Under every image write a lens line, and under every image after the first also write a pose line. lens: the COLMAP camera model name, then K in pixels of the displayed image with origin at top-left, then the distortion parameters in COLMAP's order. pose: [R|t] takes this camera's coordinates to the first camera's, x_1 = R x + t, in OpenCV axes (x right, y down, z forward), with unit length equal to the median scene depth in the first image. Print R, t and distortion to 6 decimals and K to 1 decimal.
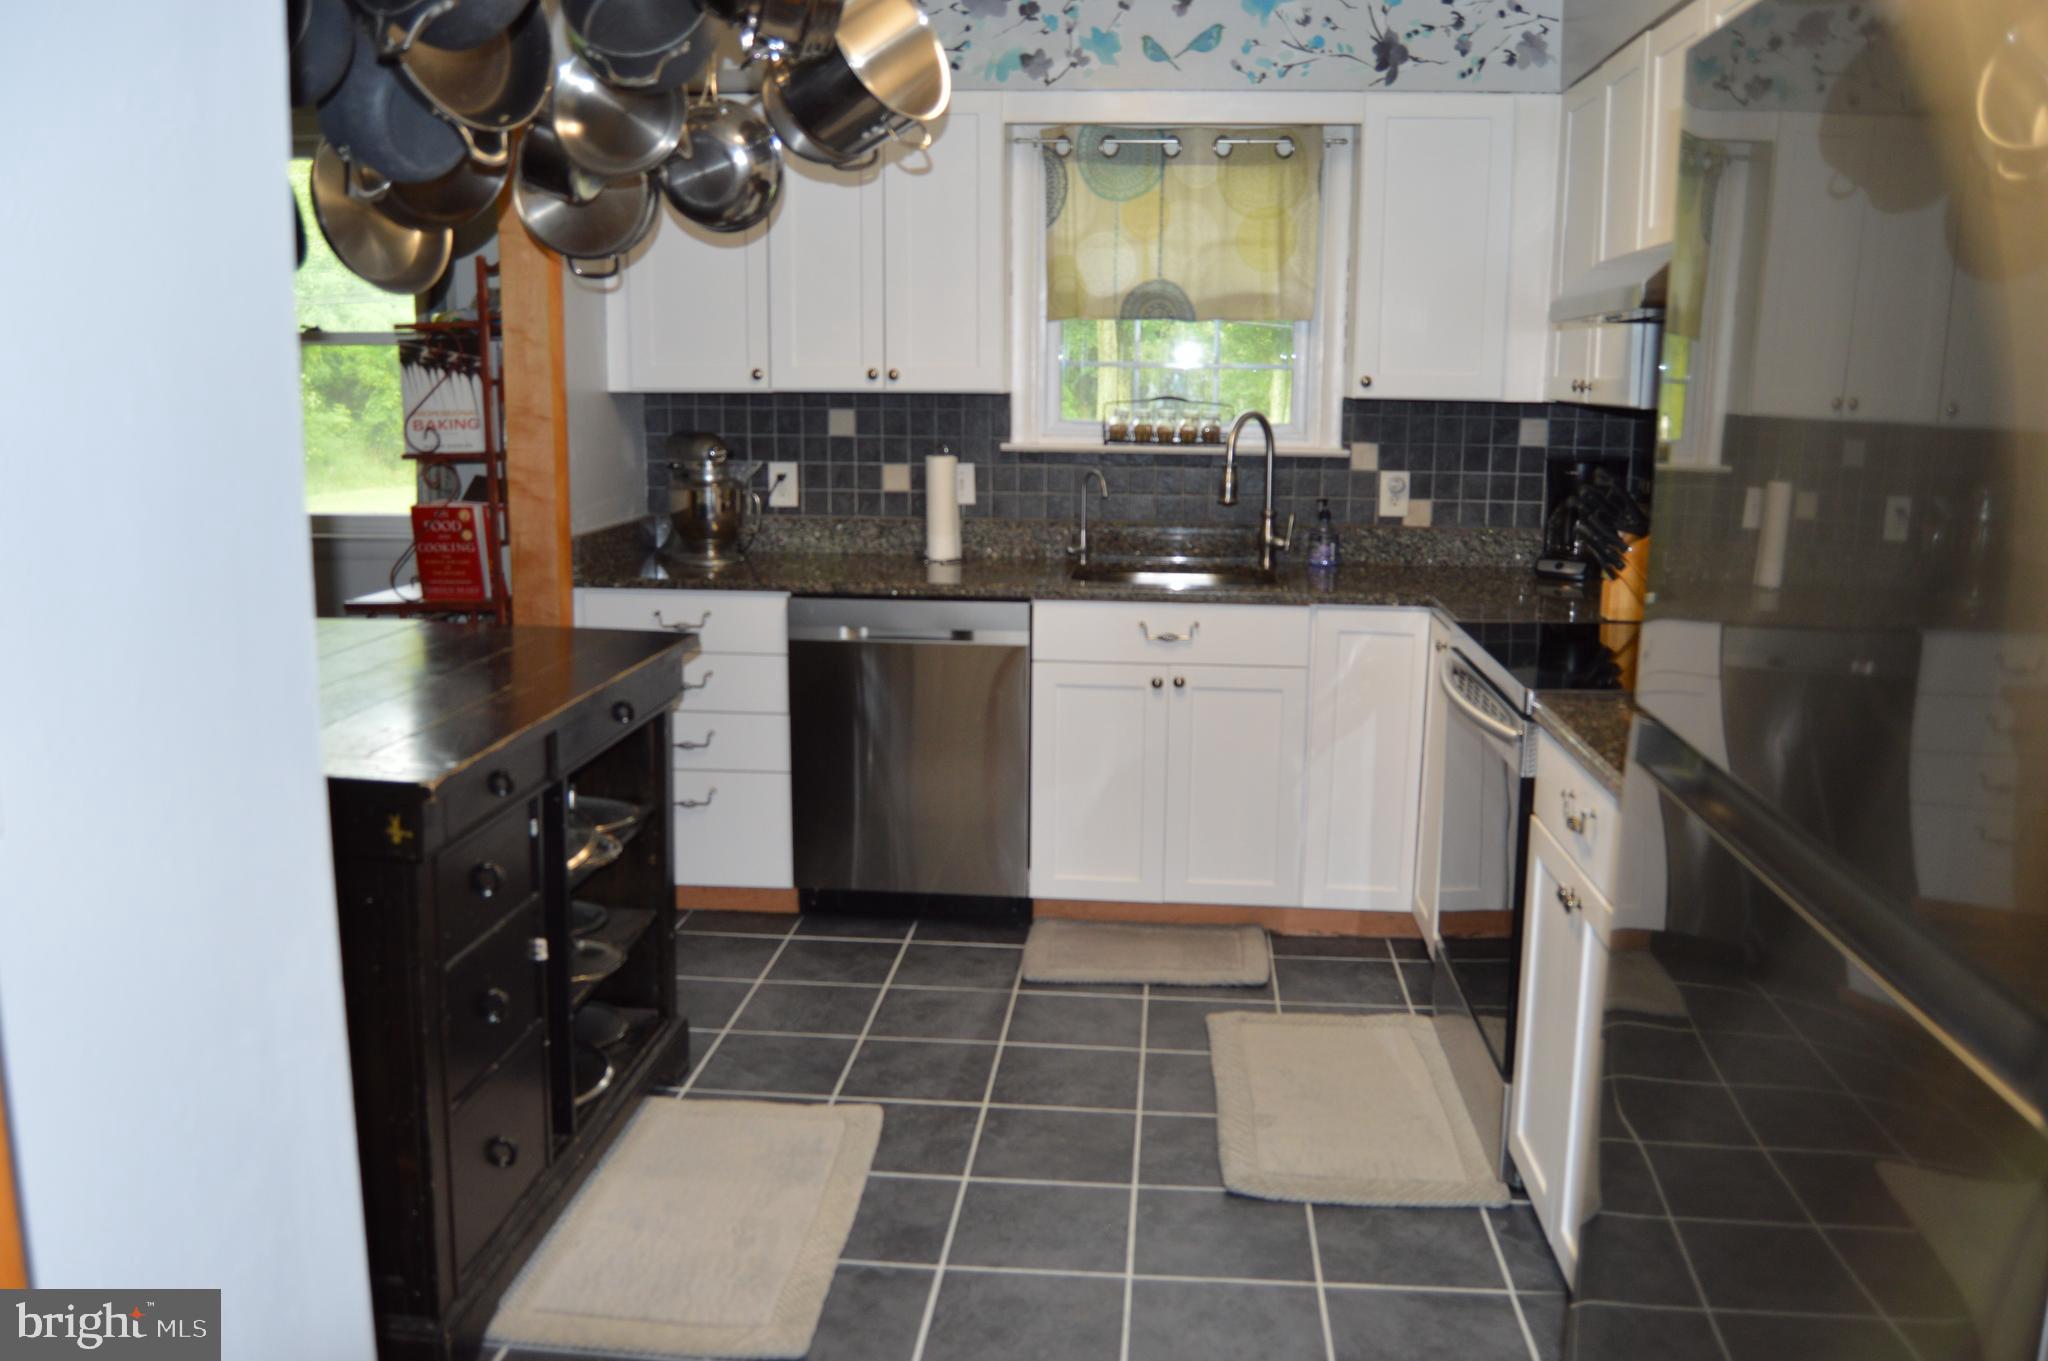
lens RADIAL K [[1627.1, 0, 1031.0], [0, 1627.1, 676.9], [0, 0, 1]] dist [-0.092145, 0.038686]
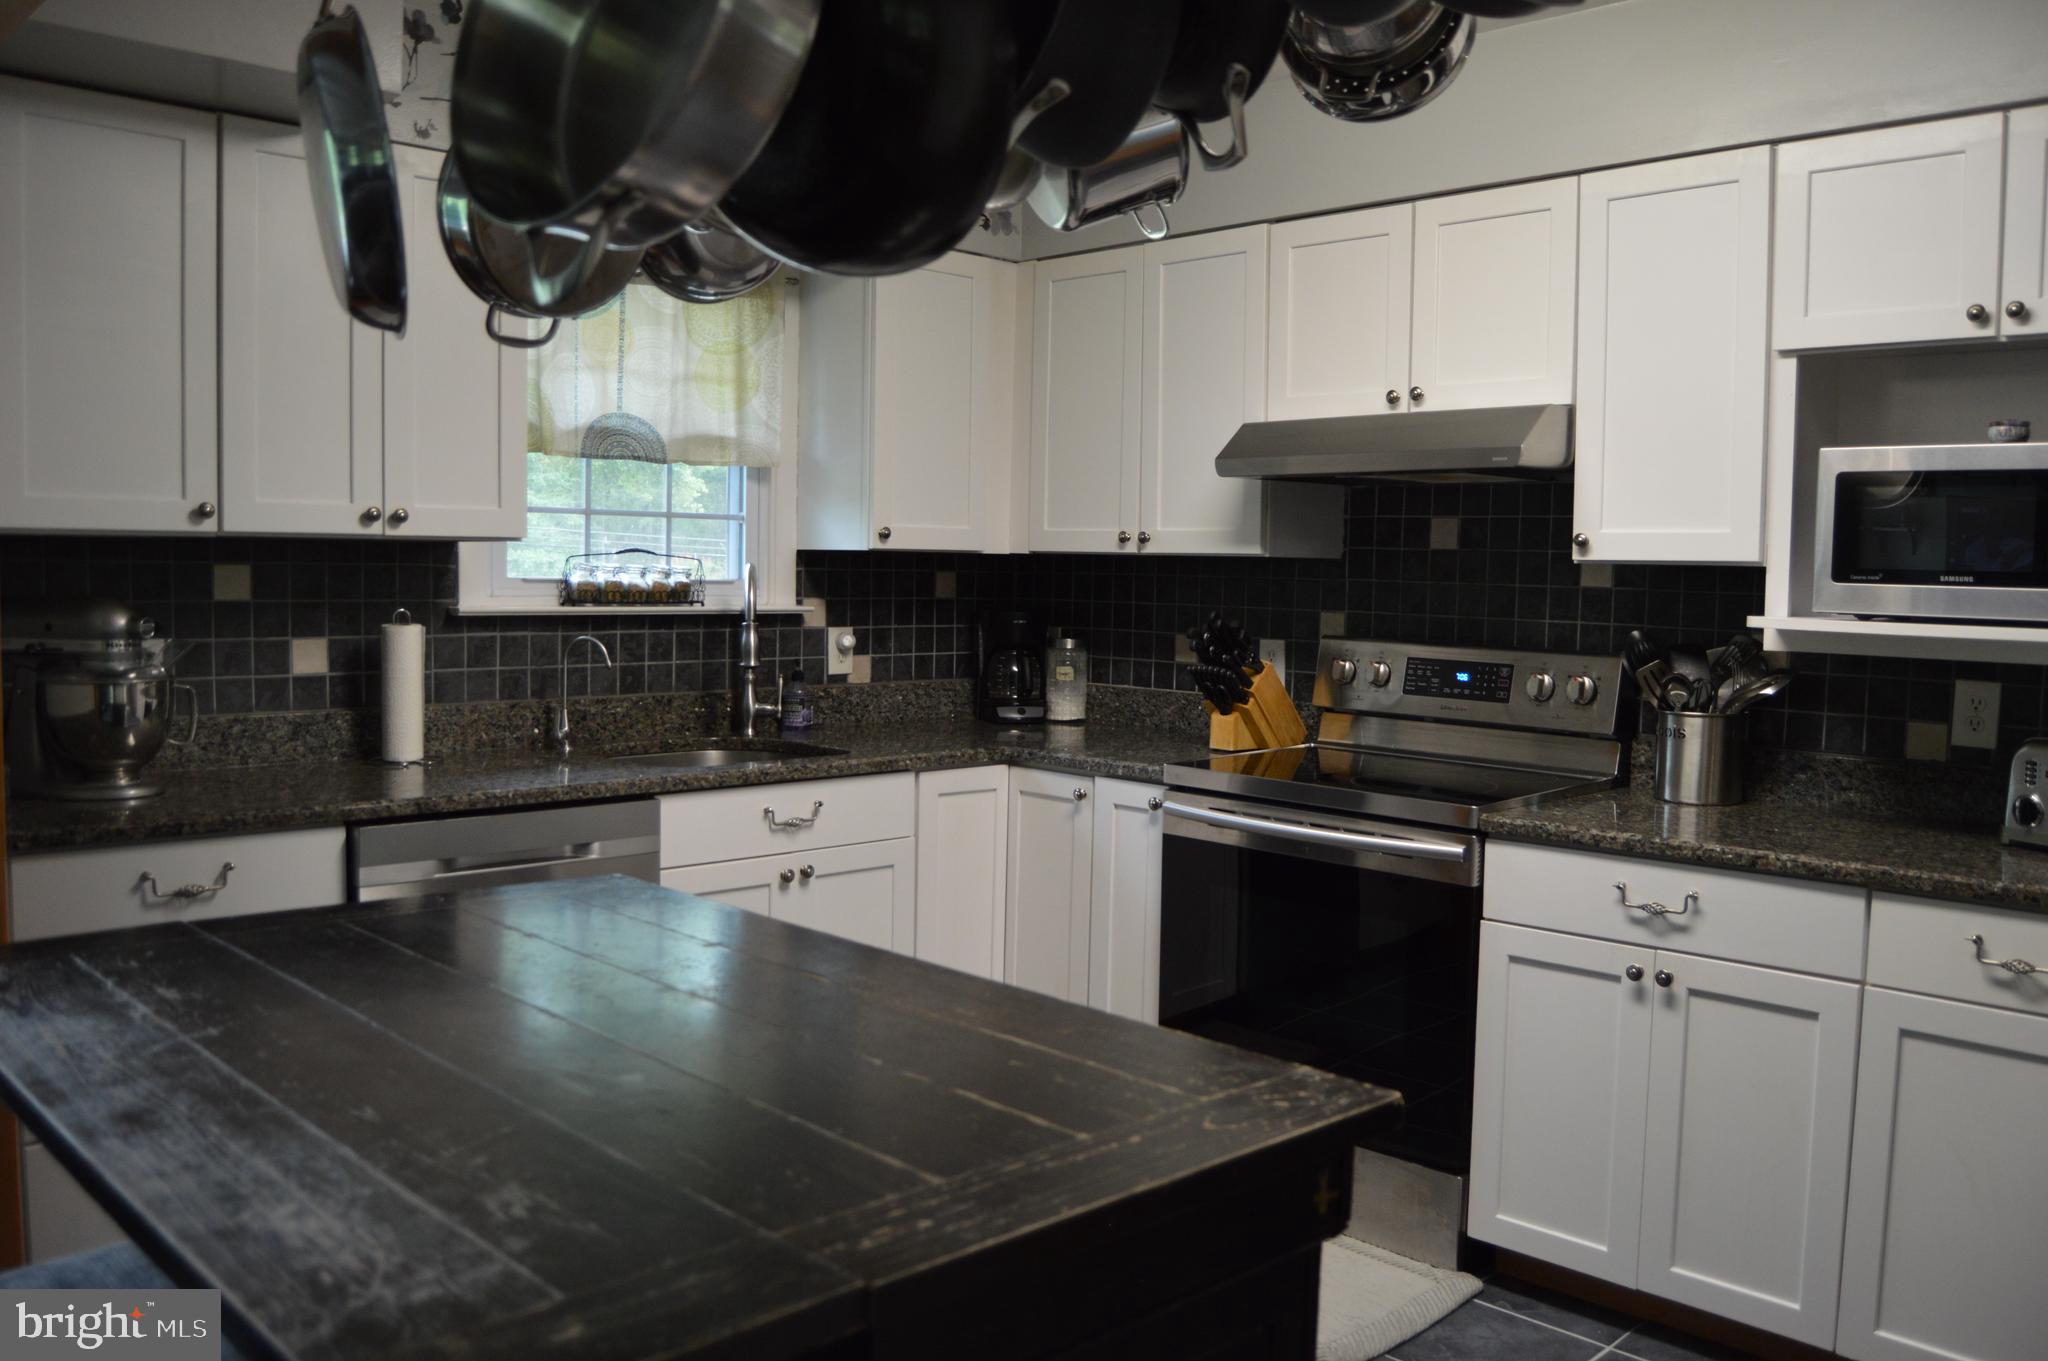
lens RADIAL K [[1627.1, 0, 1031.0], [0, 1627.1, 676.9], [0, 0, 1]] dist [-0.092145, 0.038686]
pose [[0.654819, -0.049889, 0.754138, -0.430025], [0.124786, 0.991261, -0.042776, -0.043369], [-0.745413, 0.122116, 0.655322, 0.293457]]
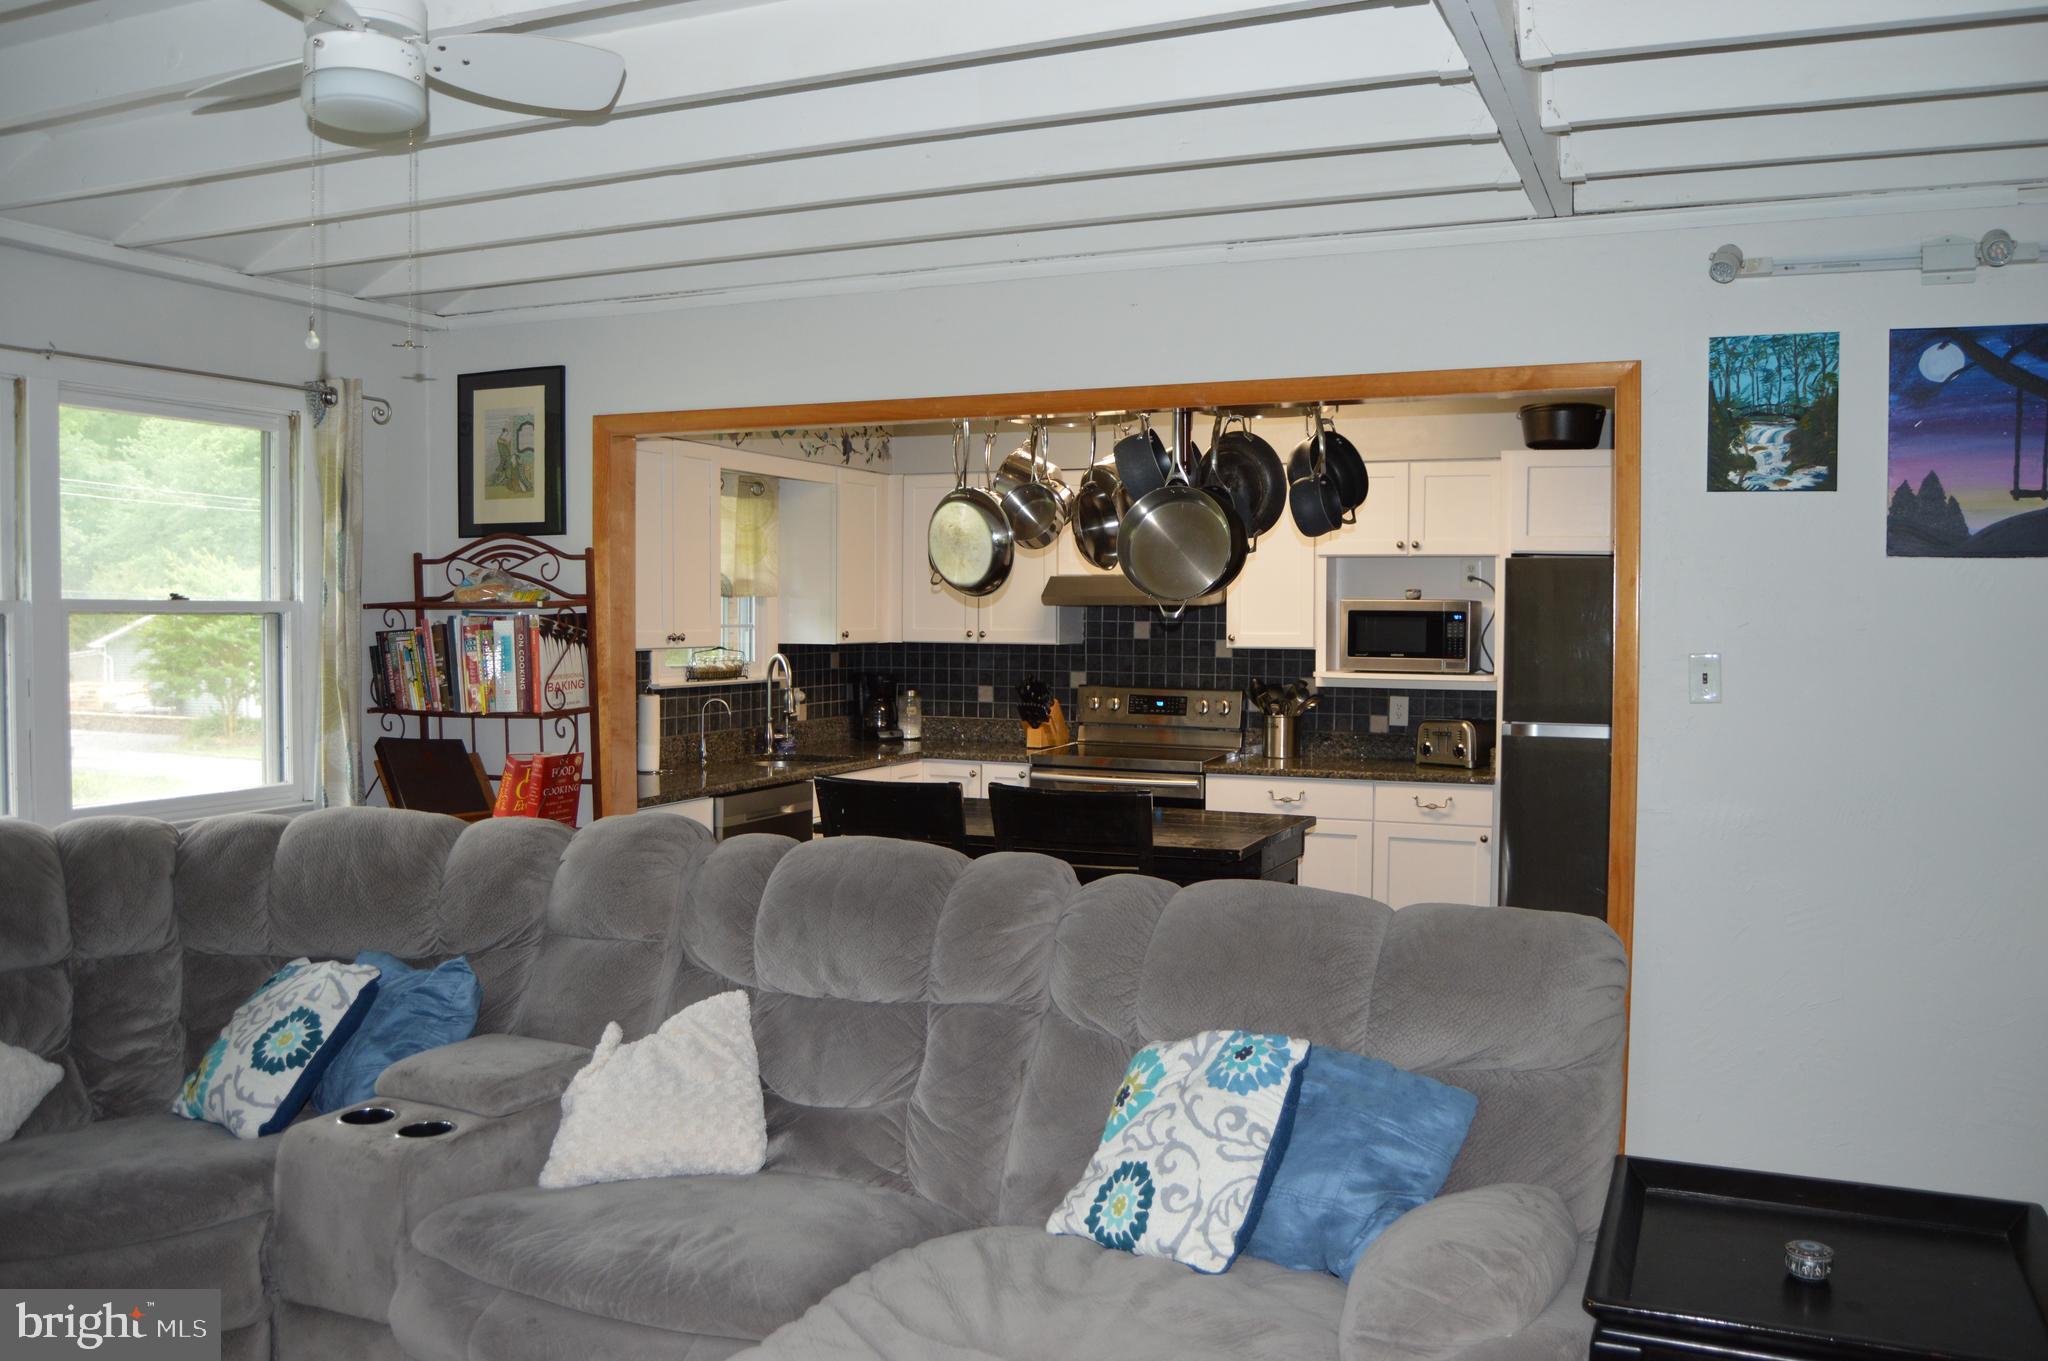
lens RADIAL K [[1627.1, 0, 1031.0], [0, 1627.1, 676.9], [0, 0, 1]] dist [-0.092145, 0.038686]
pose [[0.318769, -0.046301, 0.946701, -1.243911], [0.168657, 0.985637, -0.008584, -0.085037], [-0.932706, 0.162404, 0.322000, 0.258531]]
